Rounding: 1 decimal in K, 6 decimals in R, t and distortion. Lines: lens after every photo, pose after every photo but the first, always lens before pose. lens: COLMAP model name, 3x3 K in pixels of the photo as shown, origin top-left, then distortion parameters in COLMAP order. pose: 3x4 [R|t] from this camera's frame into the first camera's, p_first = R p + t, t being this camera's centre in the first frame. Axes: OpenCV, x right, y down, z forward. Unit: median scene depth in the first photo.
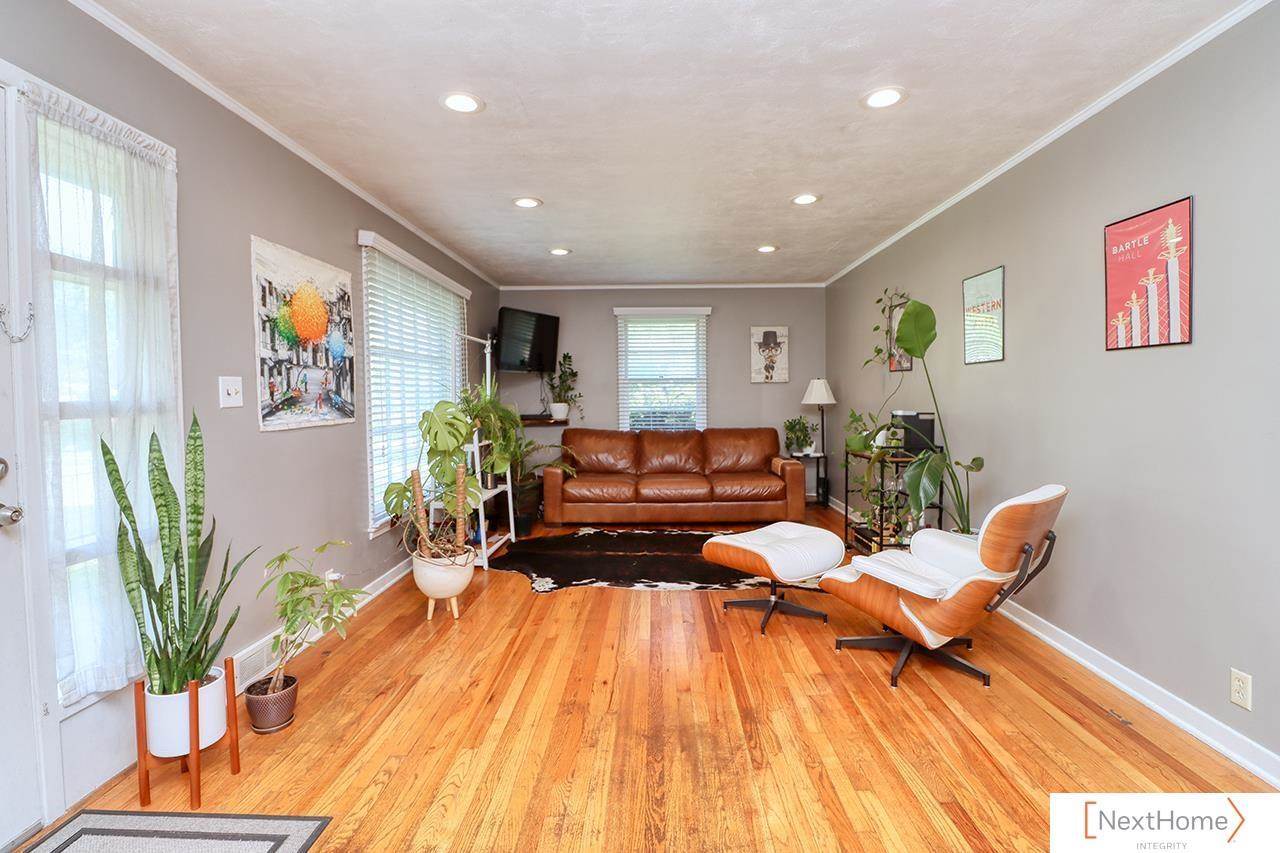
lens RADIAL K [[595.3, 0, 641.5], [0, 595.3, 409.0], [0, 0, 1]] dist [-0.000685, -0.013084]
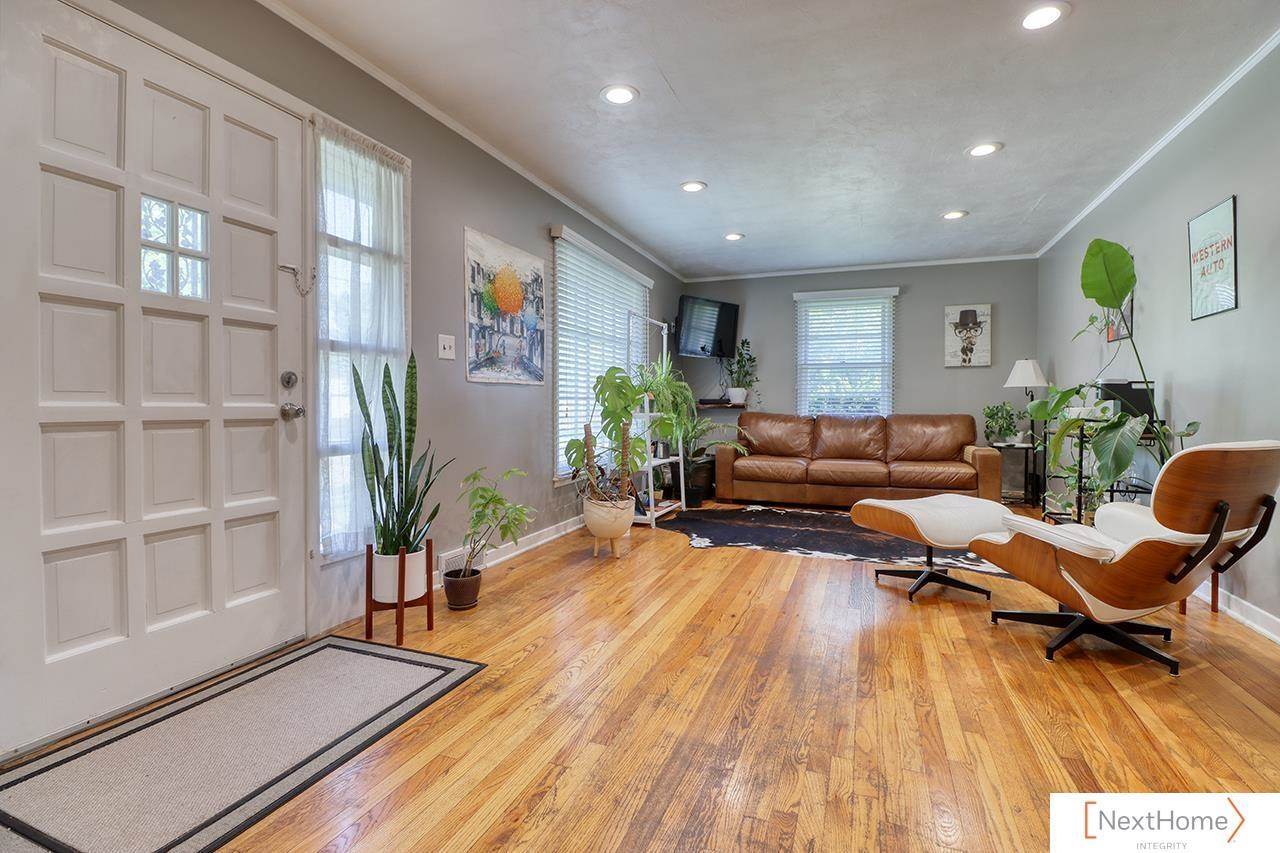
lens RADIAL K [[595.3, 0, 641.5], [0, 595.3, 409.0], [0, 0, 1]] dist [-0.000685, -0.013084]
pose [[0.939135, 0.014848, -0.343226, 0.124314], [-0.022212, 0.999599, -0.017535, 0.099573], [0.342828, 0.024092, 0.939089, -0.050552]]
